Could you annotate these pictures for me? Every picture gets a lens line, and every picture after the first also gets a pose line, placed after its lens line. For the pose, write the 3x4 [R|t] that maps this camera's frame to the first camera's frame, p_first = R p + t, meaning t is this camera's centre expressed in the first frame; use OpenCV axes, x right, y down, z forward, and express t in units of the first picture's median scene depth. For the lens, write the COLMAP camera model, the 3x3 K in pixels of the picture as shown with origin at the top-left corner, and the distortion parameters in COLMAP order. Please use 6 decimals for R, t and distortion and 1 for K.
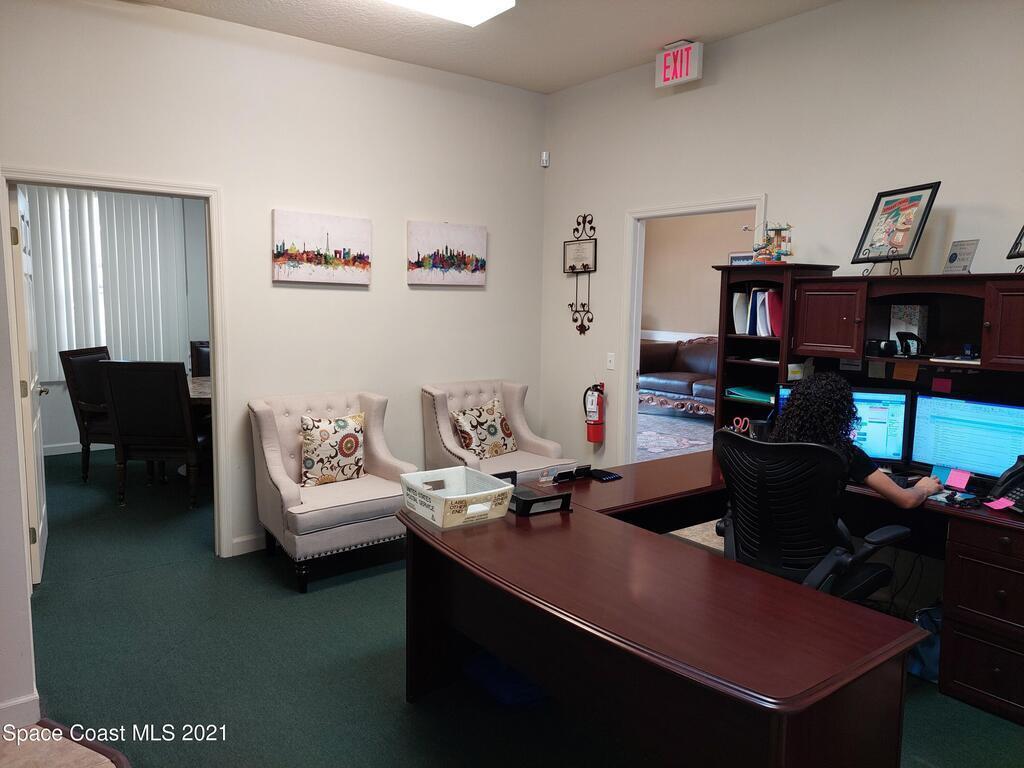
lens RADIAL K [[728.3, 0, 513.0], [0, 728.3, 381.6], [0, 0, 1]] dist [-0.001691, 0.002957]
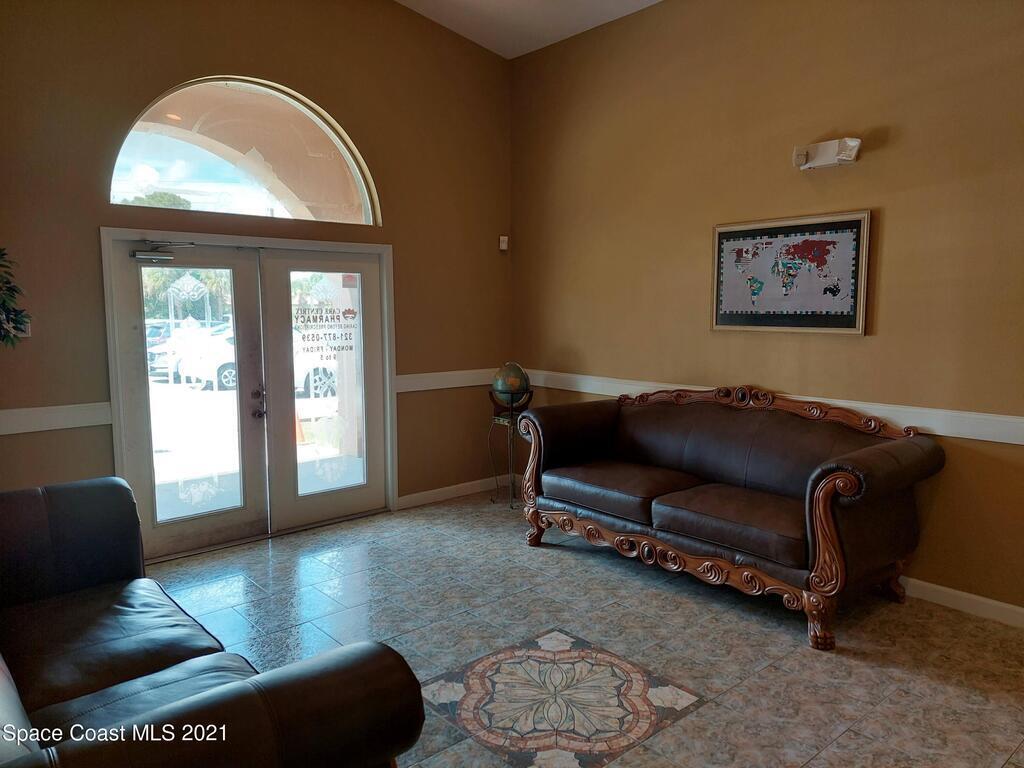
lens RADIAL K [[728.3, 0, 512.2], [0, 728.3, 384.2], [0, 0, 1]] dist [-0.001691, 0.002957]
pose [[0.997859, -0.029367, 0.058437, 0.127905], [0.030365, 0.999407, -0.016264, -0.064774], [-0.057925, 0.018004, 0.998159, 0.519846]]
